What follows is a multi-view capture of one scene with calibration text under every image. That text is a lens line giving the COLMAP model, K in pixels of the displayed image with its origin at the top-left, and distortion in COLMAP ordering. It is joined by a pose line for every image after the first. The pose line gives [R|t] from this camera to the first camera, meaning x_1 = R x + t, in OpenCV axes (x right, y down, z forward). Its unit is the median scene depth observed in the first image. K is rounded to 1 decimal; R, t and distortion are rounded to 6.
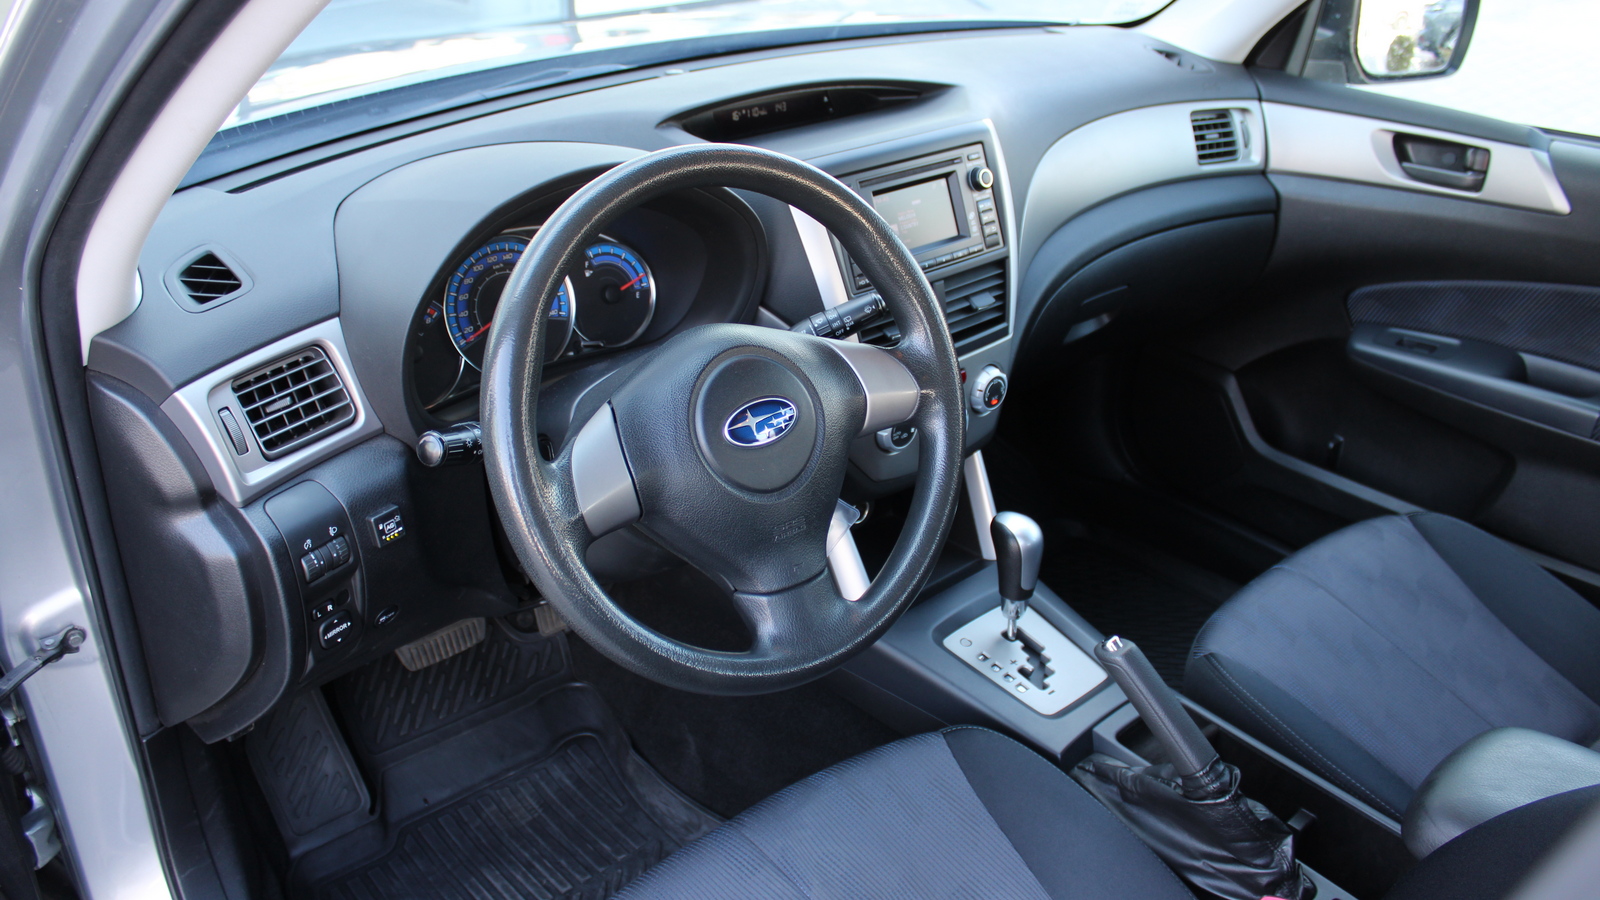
lens RADIAL K [[1333.6, 0, 800.0], [0, 1333.6, 450.0], [0, 0, 1]] dist [-0.168907, 0.152224]
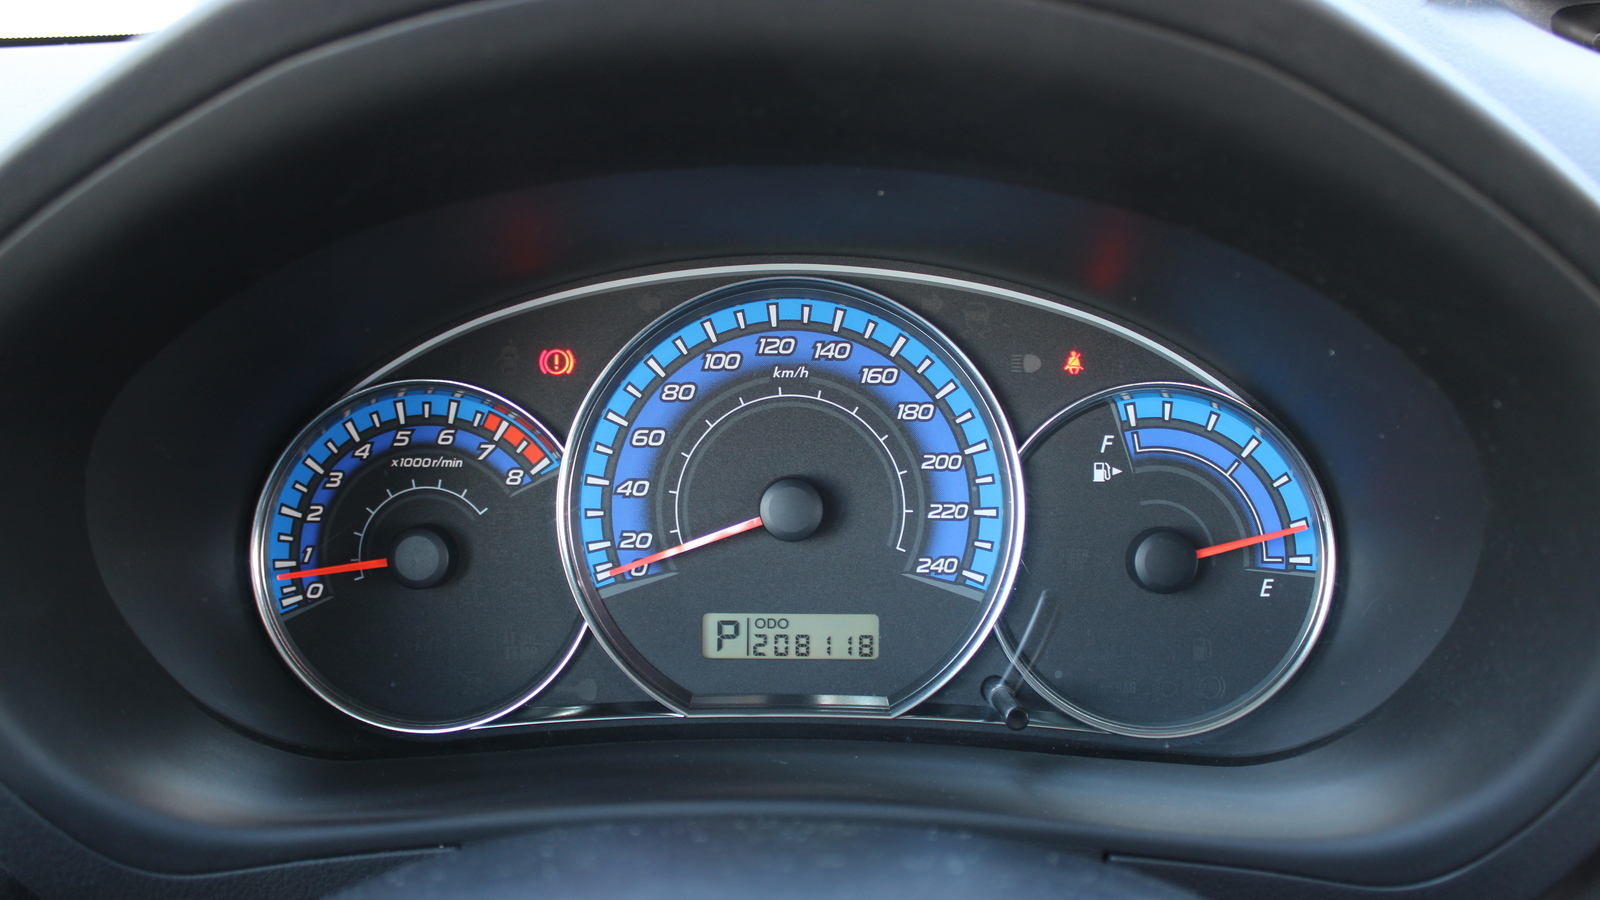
lens RADIAL K [[1523.1, 0, 793.3], [0, 1523.1, 447.0], [0, 0, 1]] dist [-0.146960, 0.151595]
pose [[0.745354, 0.197247, -0.636821, 0.005669], [-0.311243, 0.947693, -0.070752, -0.090893], [0.589555, 0.250941, 0.767759, 0.679061]]
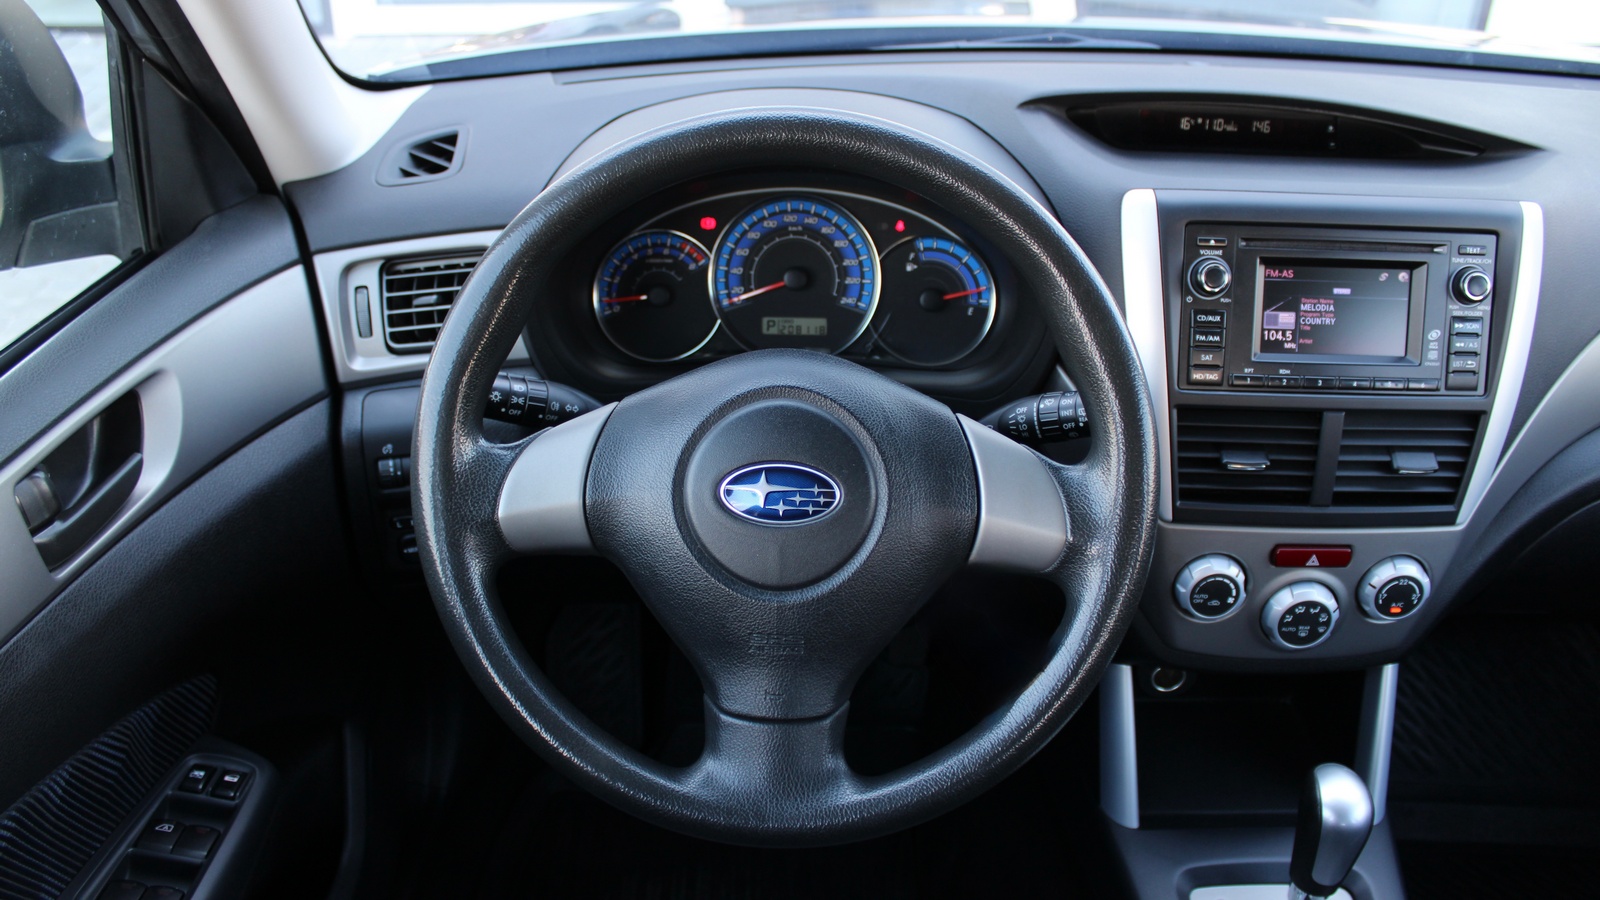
lens RADIAL K [[1333.6, 0, 800.0], [0, 1333.6, 450.0], [0, 0, 1]] dist [-0.168907, 0.152224]
pose [[0.750475, 0.324886, -0.575531, 0.290327], [-0.320834, 0.940429, 0.112512, -0.095916], [0.577800, 0.100212, 0.810003, 0.303992]]
